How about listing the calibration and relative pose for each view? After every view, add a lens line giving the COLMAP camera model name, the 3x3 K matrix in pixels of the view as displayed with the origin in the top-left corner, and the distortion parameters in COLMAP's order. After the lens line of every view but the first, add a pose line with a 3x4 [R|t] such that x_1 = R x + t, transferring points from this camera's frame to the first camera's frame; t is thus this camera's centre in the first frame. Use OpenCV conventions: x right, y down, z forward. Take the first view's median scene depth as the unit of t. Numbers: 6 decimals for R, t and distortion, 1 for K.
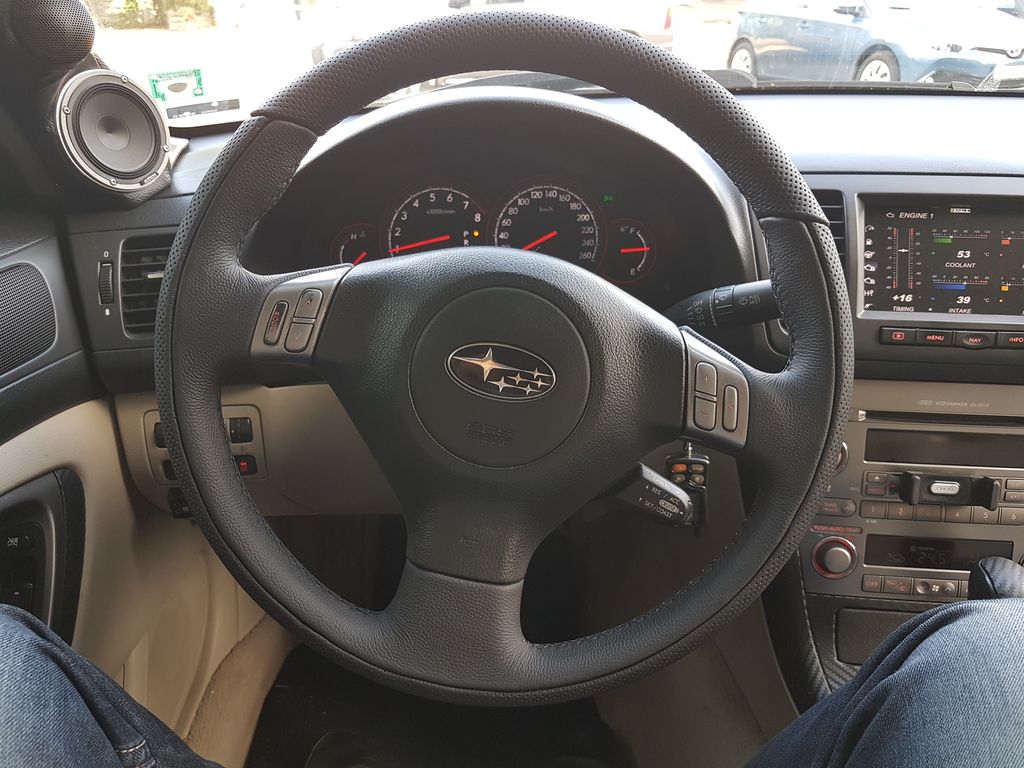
lens RADIAL K [[819.2, 0, 512.0], [0, 819.2, 384.0], [0, 0, 1]] dist [-0.004072, -0.009275]
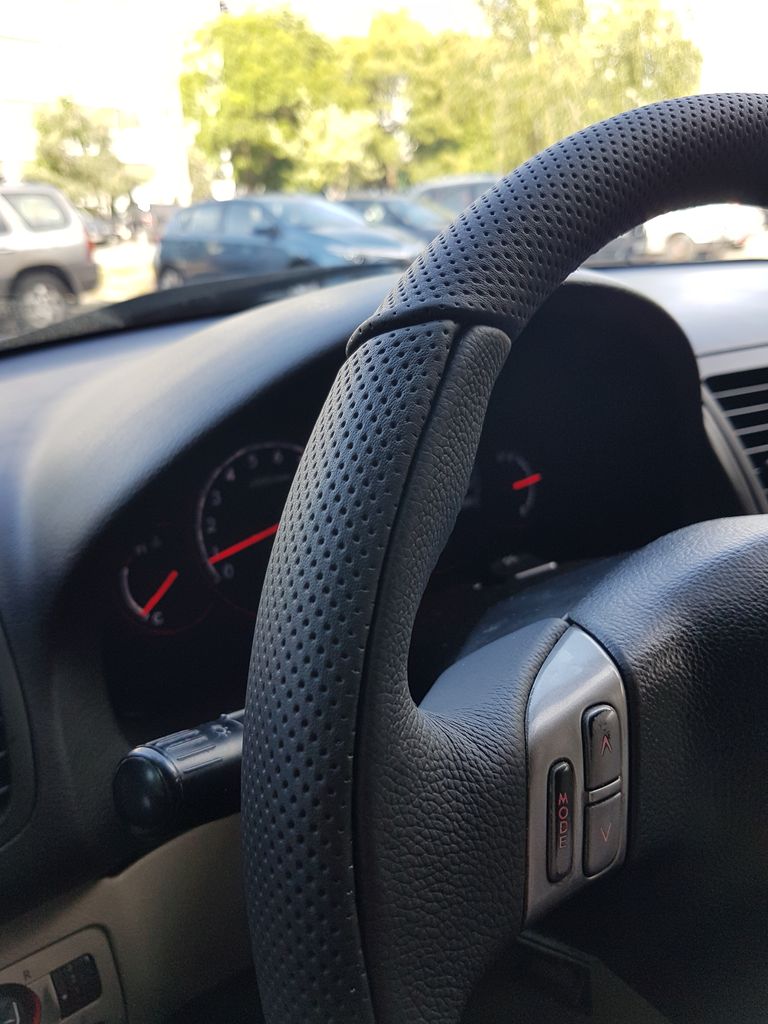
lens RADIAL K [[819.2, 0, 384.0], [0, 819.2, 512.0], [0, 0, 1]] dist [-0.004072, -0.009275]
pose [[0.859008, -0.202089, 0.470388, -0.346793], [0.251633, 0.966815, -0.044160, -0.150331], [-0.445854, 0.156299, 0.881354, 0.444307]]
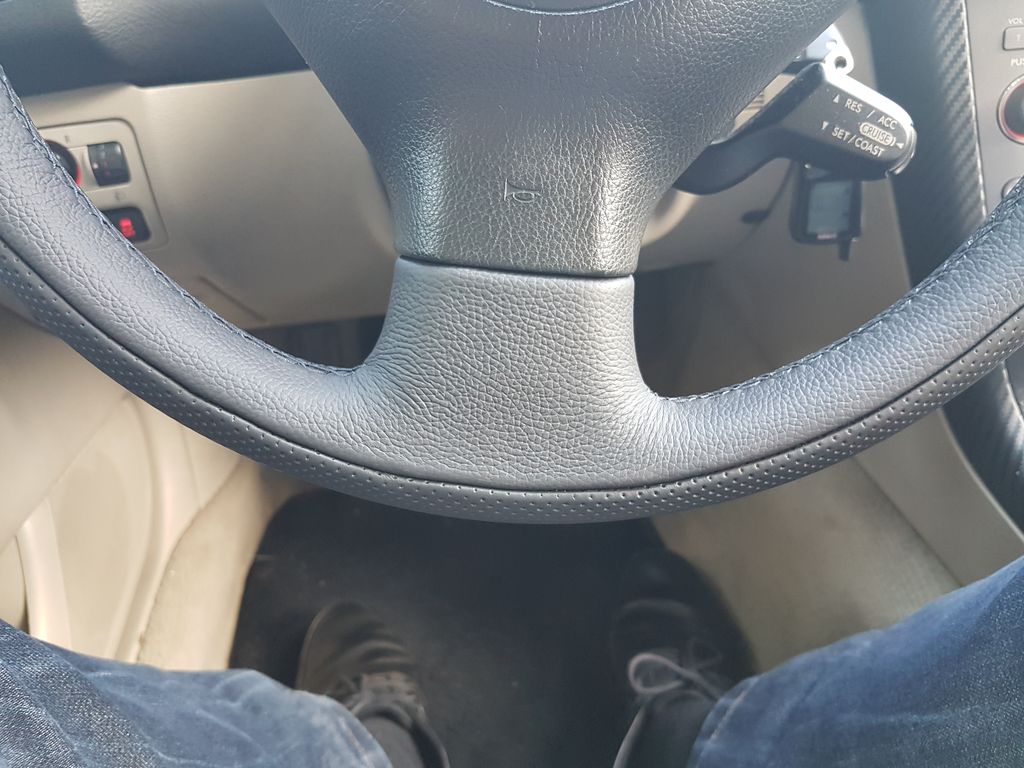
lens RADIAL K [[819.2, 0, 512.0], [0, 819.2, 384.0], [0, 0, 1]] dist [-0.004072, -0.009275]
pose [[0.994408, -0.104577, 0.014714, -0.052809], [0.100913, 0.982014, 0.159575, 0.153515], [-0.031138, -0.157198, 0.987076, 0.352559]]
